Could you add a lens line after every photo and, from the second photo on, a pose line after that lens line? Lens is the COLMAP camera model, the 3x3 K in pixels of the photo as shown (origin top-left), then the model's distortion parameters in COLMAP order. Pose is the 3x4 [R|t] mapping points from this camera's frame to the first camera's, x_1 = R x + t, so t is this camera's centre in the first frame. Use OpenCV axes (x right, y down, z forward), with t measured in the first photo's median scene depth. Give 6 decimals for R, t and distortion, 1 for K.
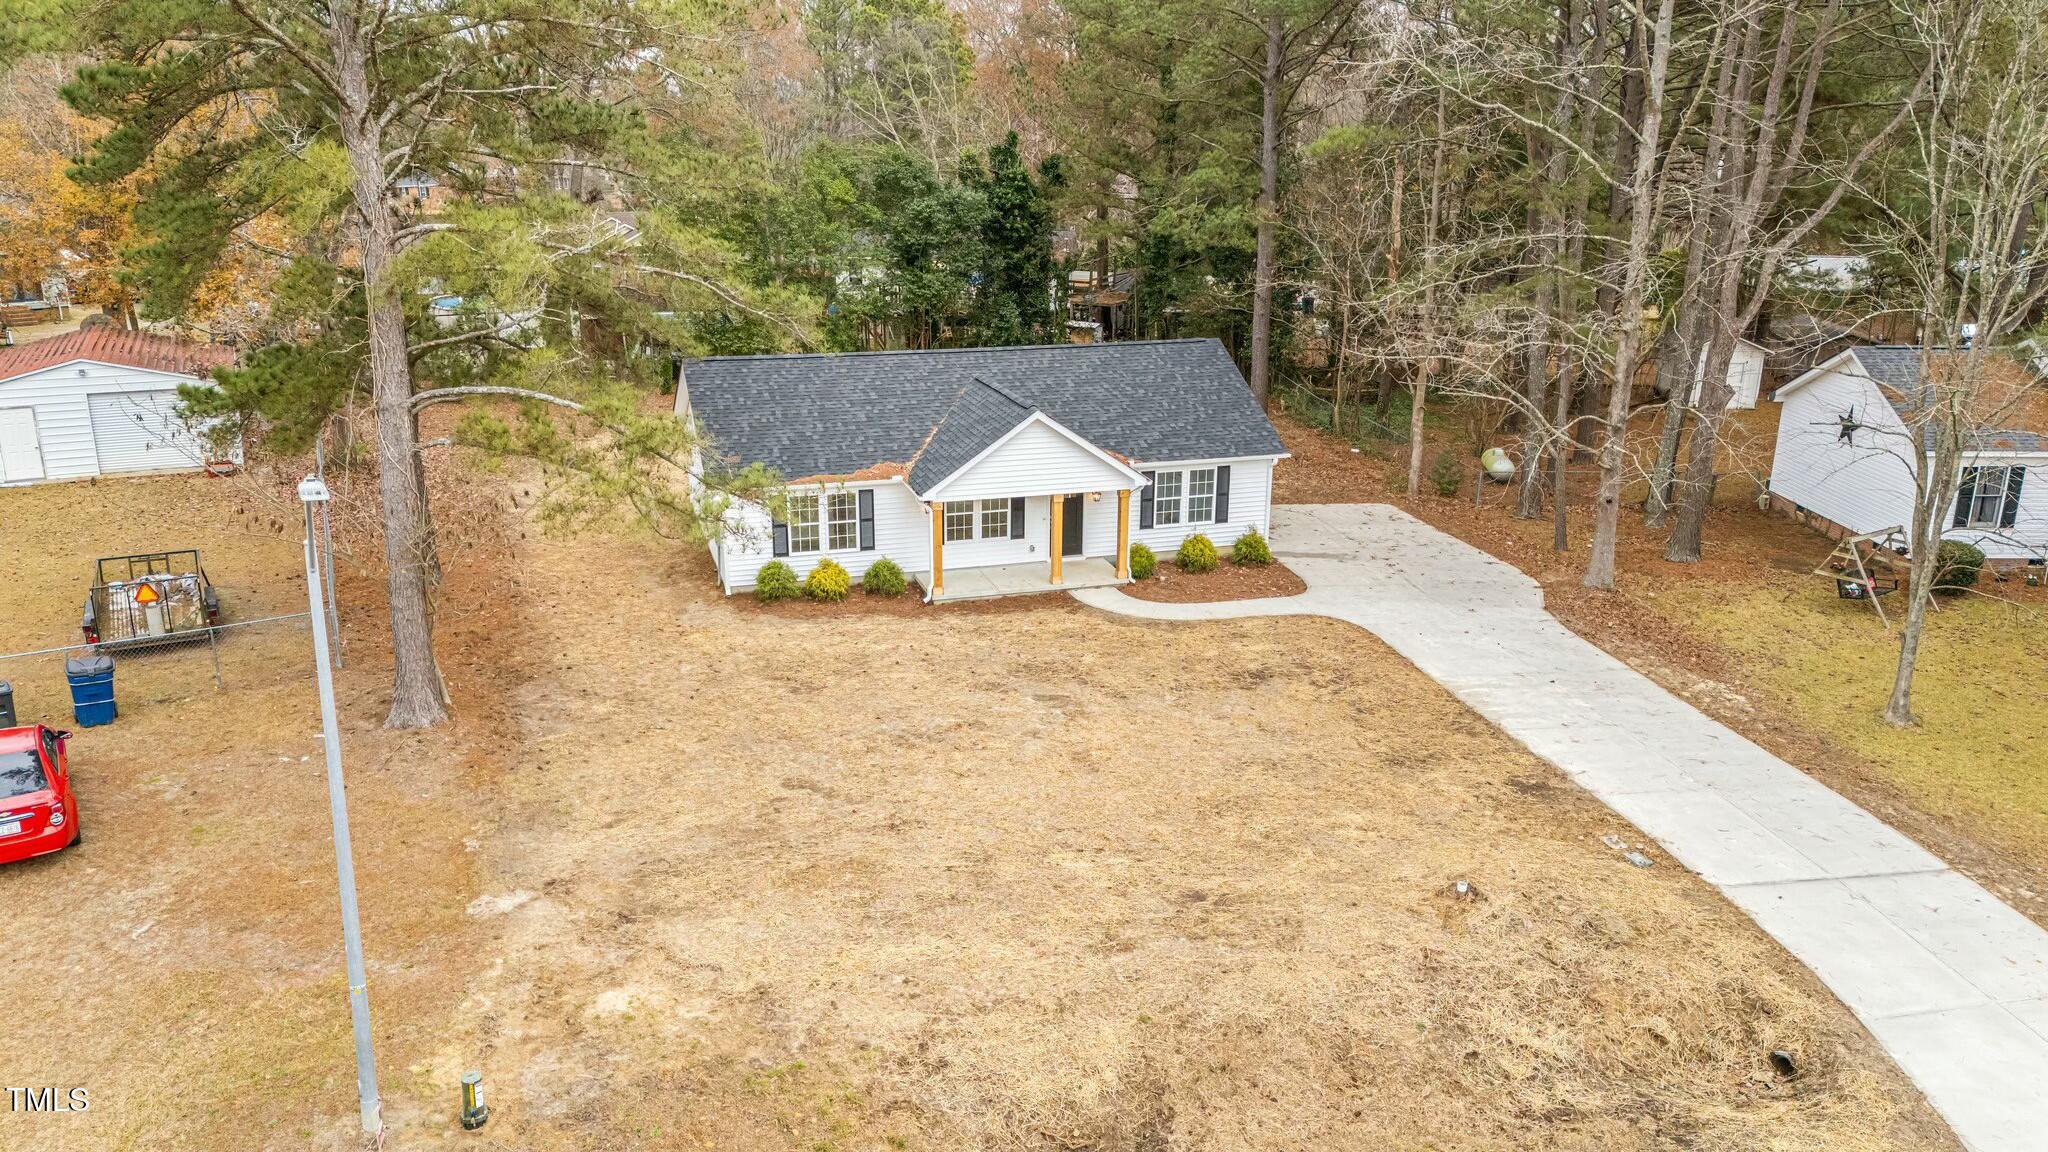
lens RADIAL K [[1512.2, 0, 1023.5], [0, 1512.2, 574.7], [0, 0, 1]] dist [0.039703, -0.005216]
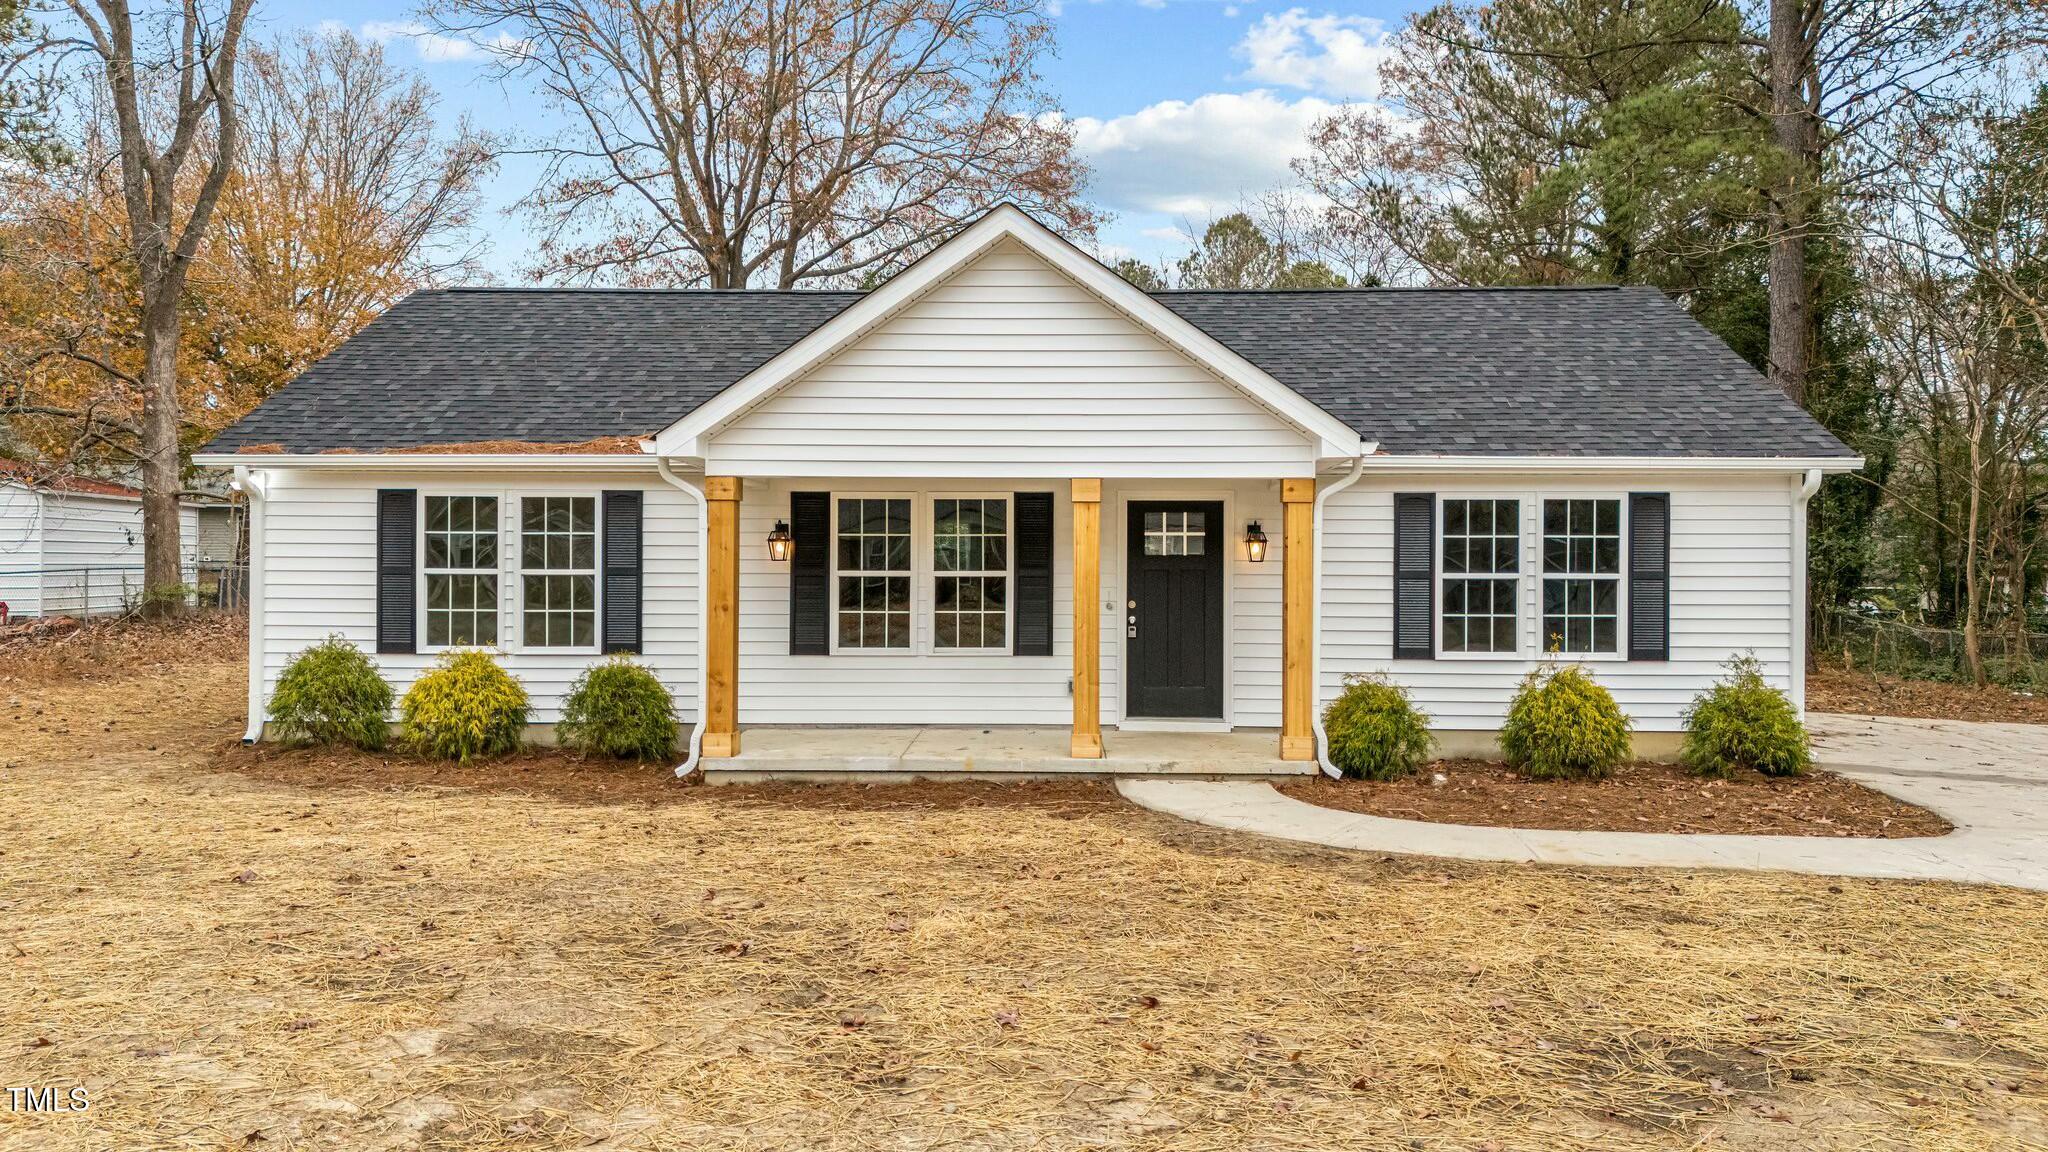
lens RADIAL K [[1512.2, 0, 1021.0], [0, 1512.2, 576.4], [0, 0, 1]] dist [0.039703, -0.005216]
pose [[0.945754, -0.000908, -0.324882, 0.113590], [-0.090287, 0.959870, -0.265515, 0.056274], [0.312086, 0.280445, 0.907719, 0.662804]]
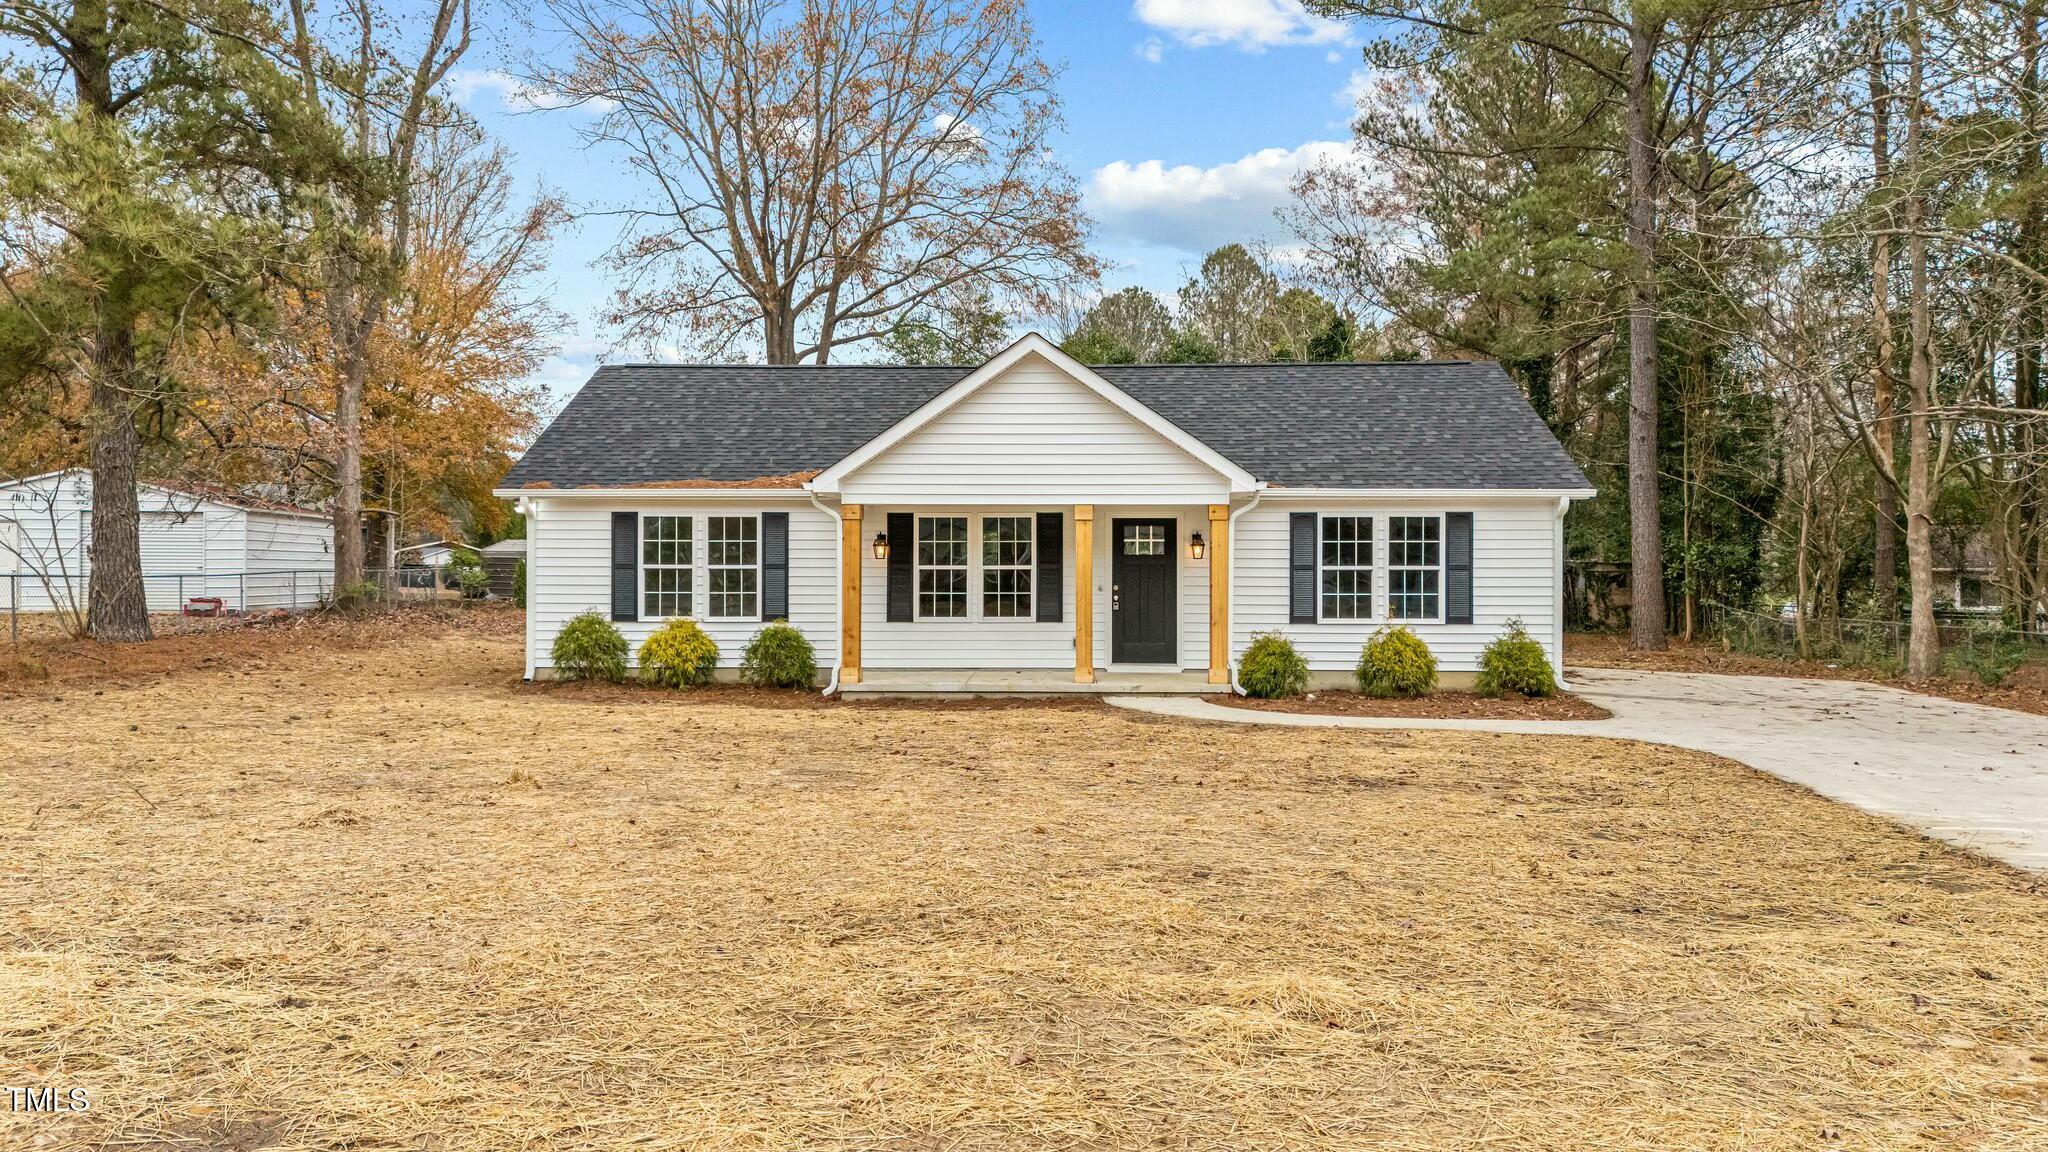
lens RADIAL K [[1512.2, 0, 1020.2], [0, 1512.2, 580.5], [0, 0, 1]] dist [0.039703, -0.005216]
pose [[0.943469, -0.004319, -0.331434, 0.169999], [-0.089767, 0.959218, -0.268033, 0.111564], [0.319075, 0.282633, 0.904605, 0.495292]]
